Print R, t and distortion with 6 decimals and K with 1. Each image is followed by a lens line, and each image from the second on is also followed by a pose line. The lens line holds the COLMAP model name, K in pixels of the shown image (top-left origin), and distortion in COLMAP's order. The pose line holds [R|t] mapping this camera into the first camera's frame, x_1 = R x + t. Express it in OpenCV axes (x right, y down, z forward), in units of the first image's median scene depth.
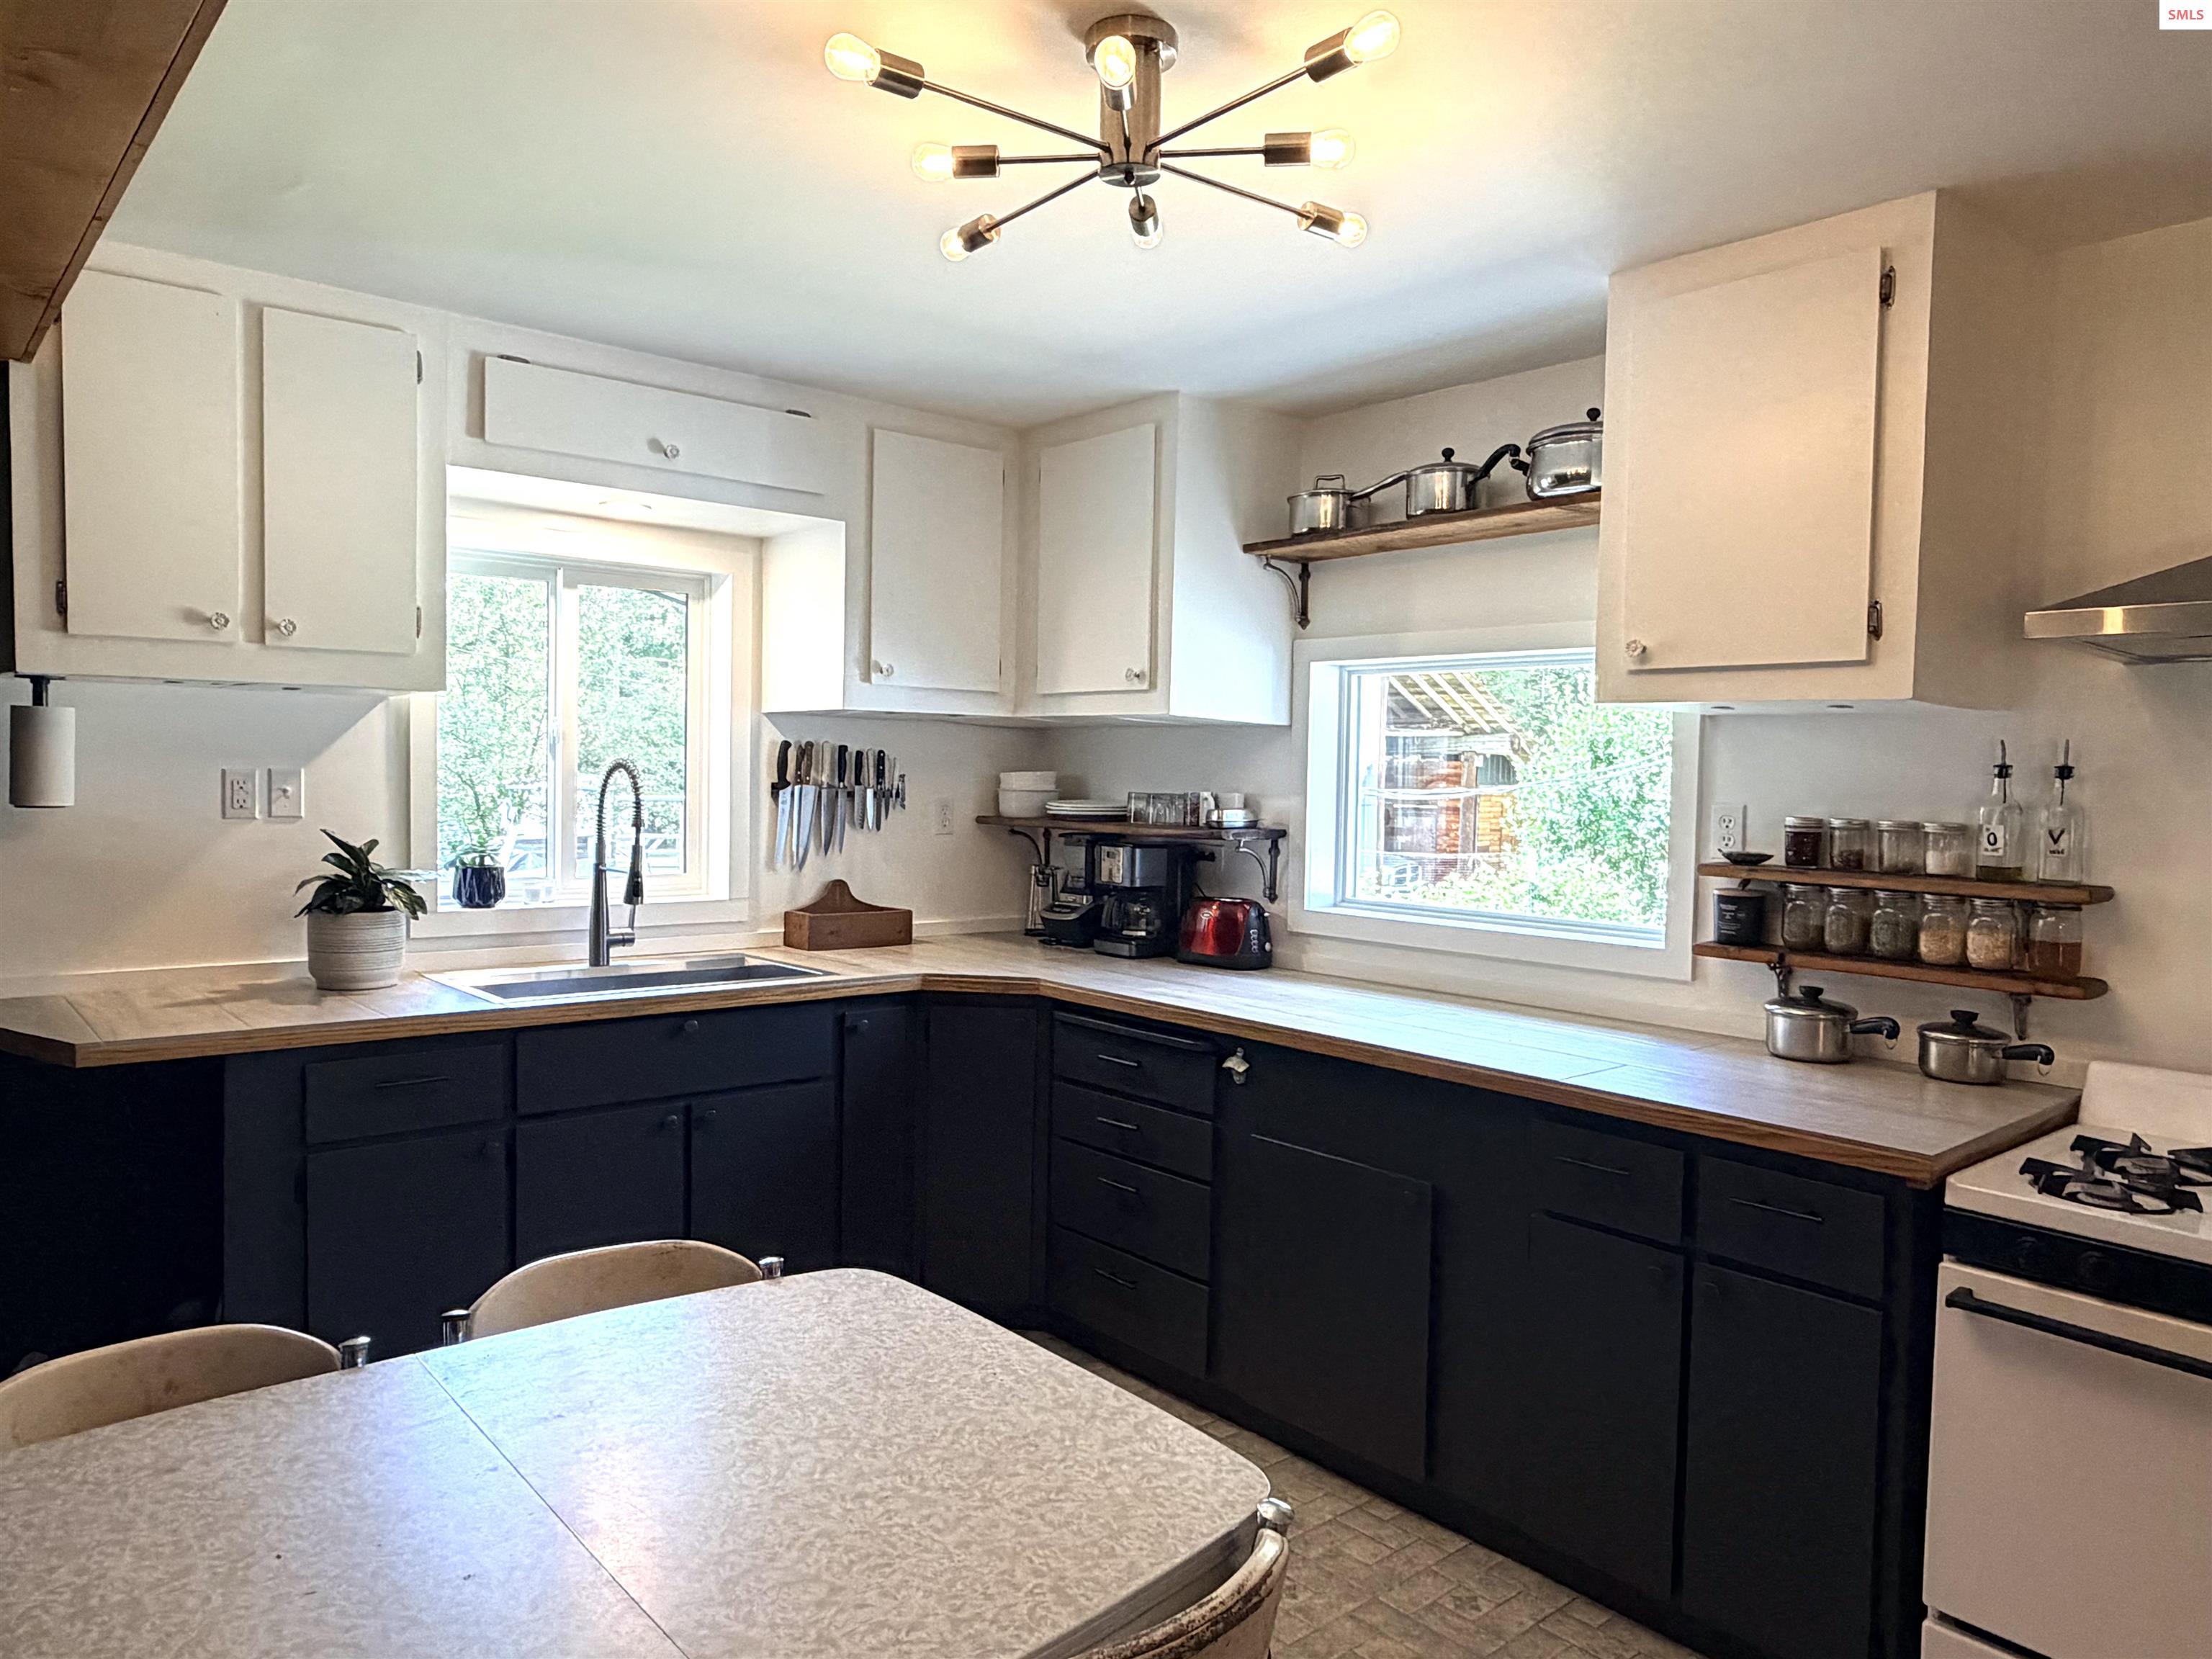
lens RADIAL K [[1498.7, 0, 1105.7], [0, 1498.7, 828.8], [0, 0, 1]] dist [0.000356, 0.000212]
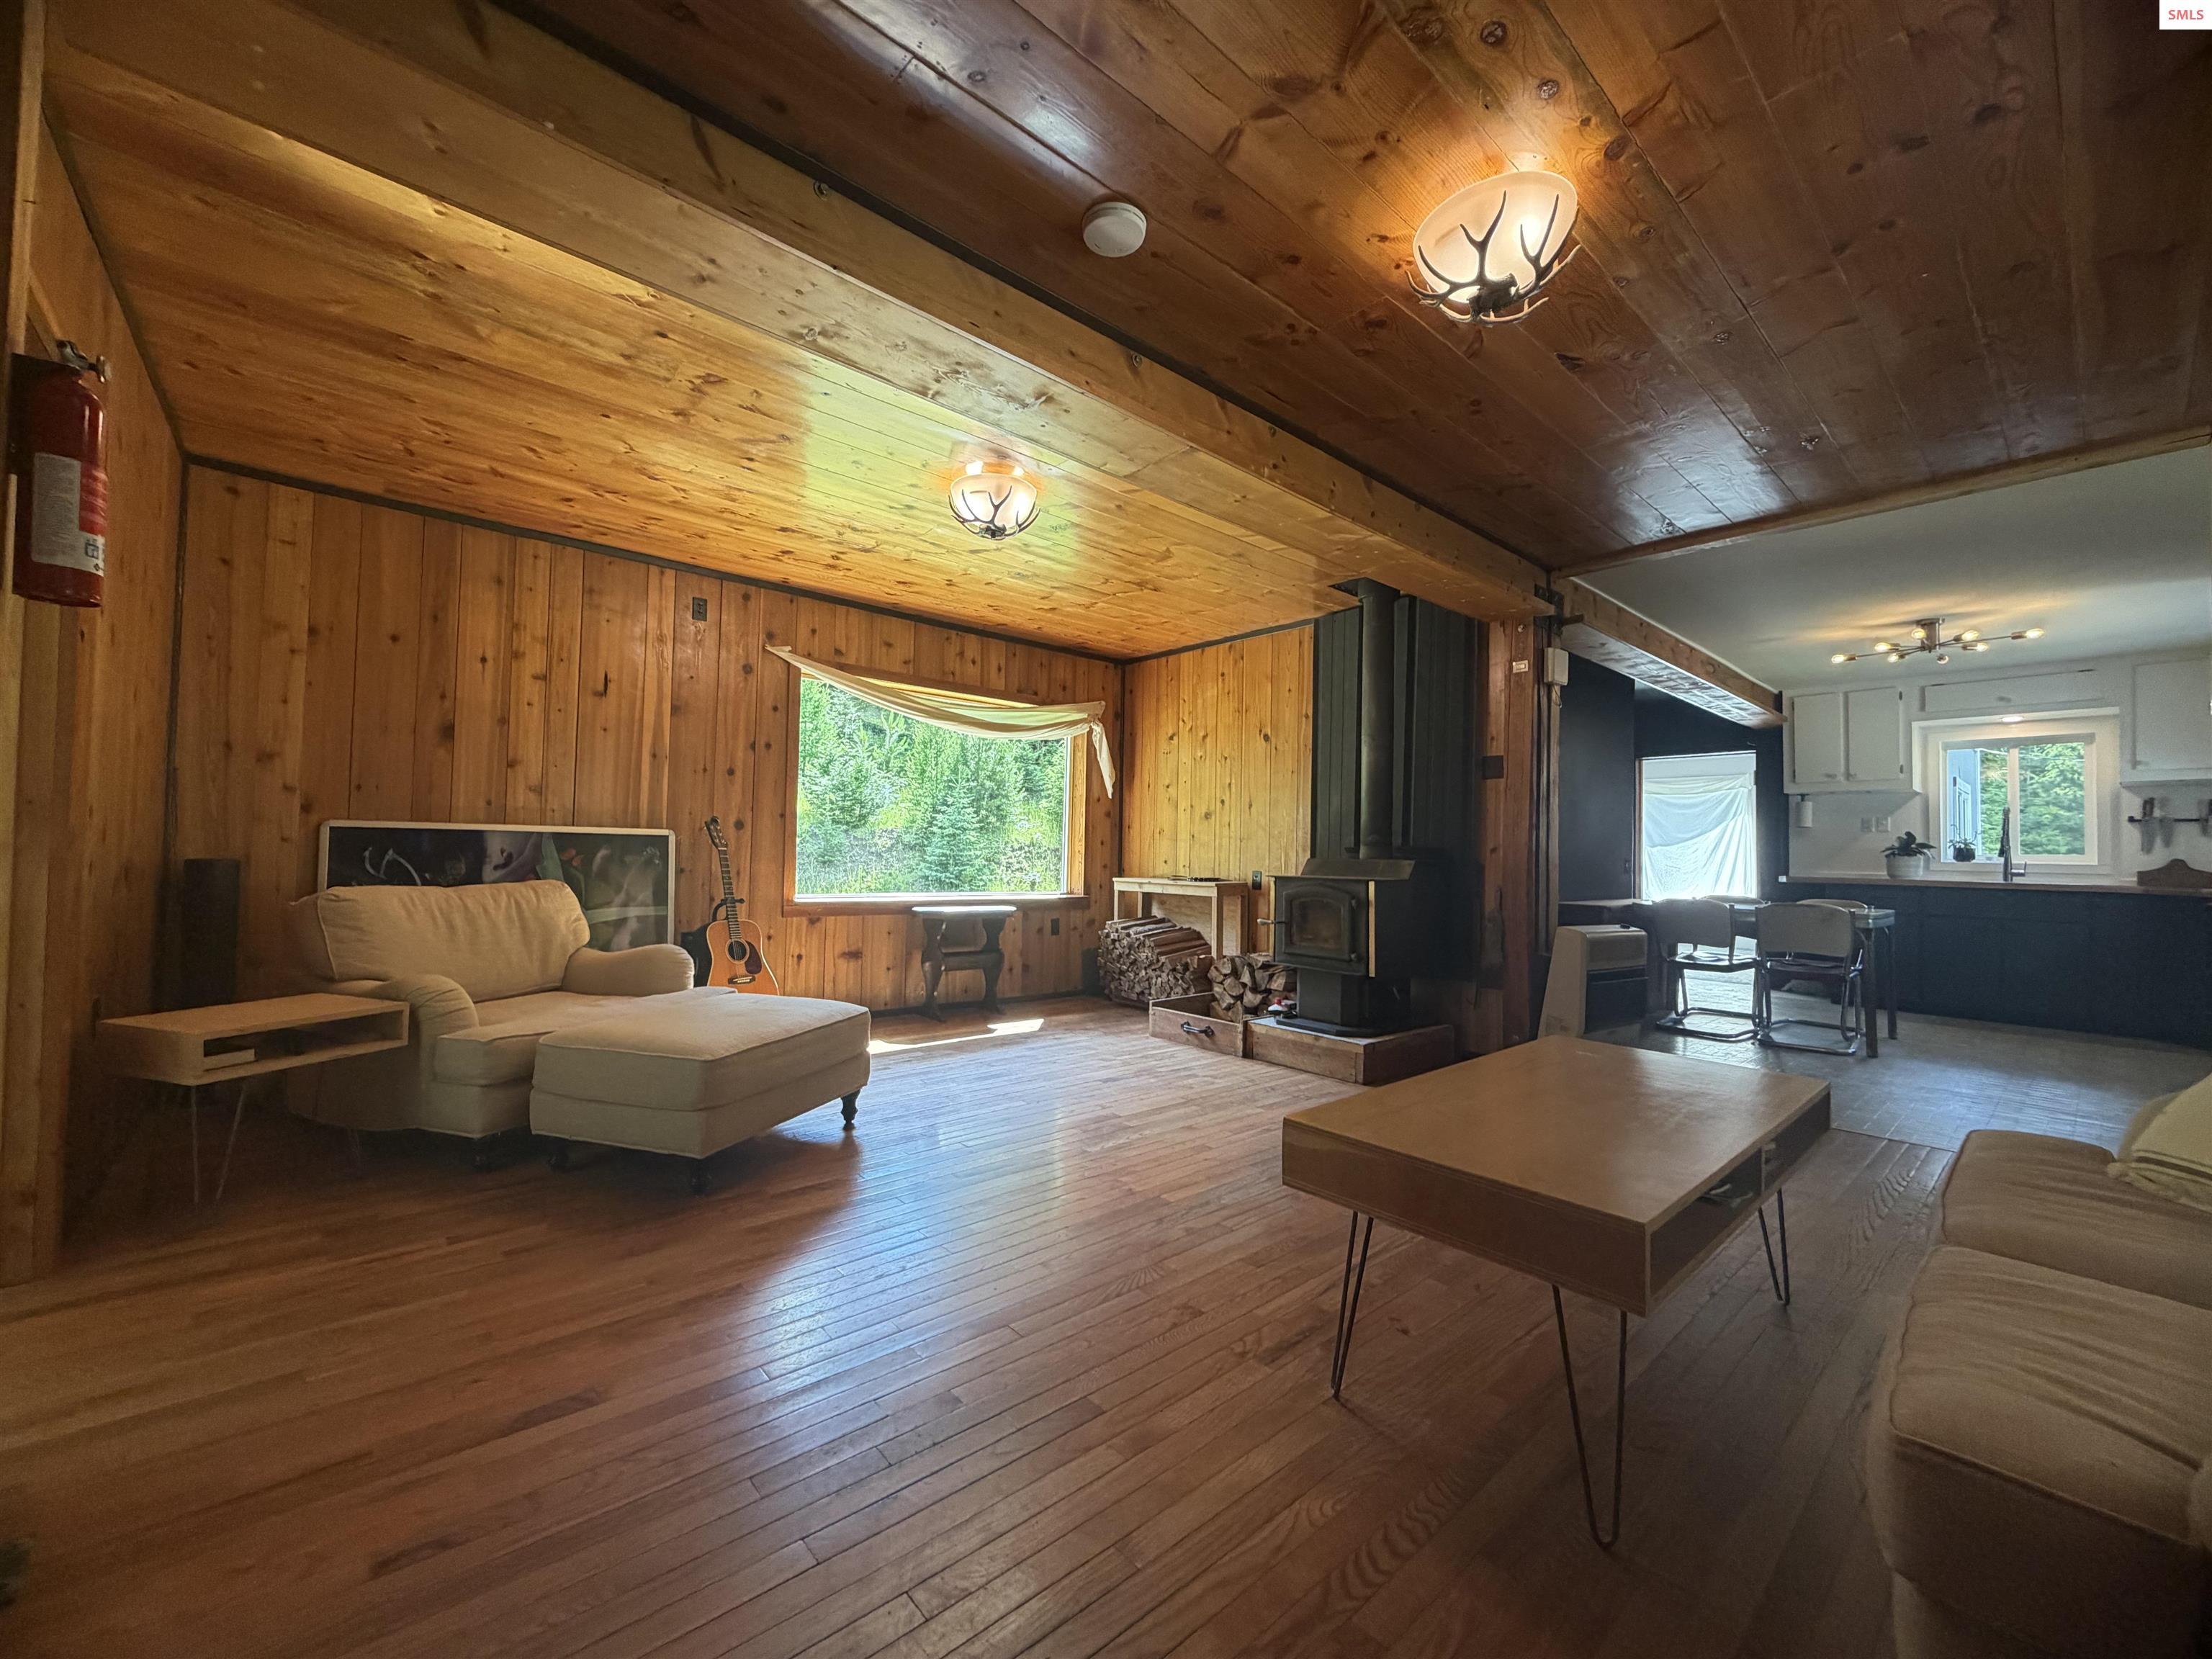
lens RADIAL K [[882.1, 0, 1106.1], [0, 882.1, 831.5], [0, 0, 1]] dist [-0.020919, 0.001793]
pose [[0.014820, -0.048987, -0.998689, 1.418883], [-0.058270, 0.997059, -0.049771, 0.198967], [0.998191, 0.058931, 0.011922, -0.788303]]
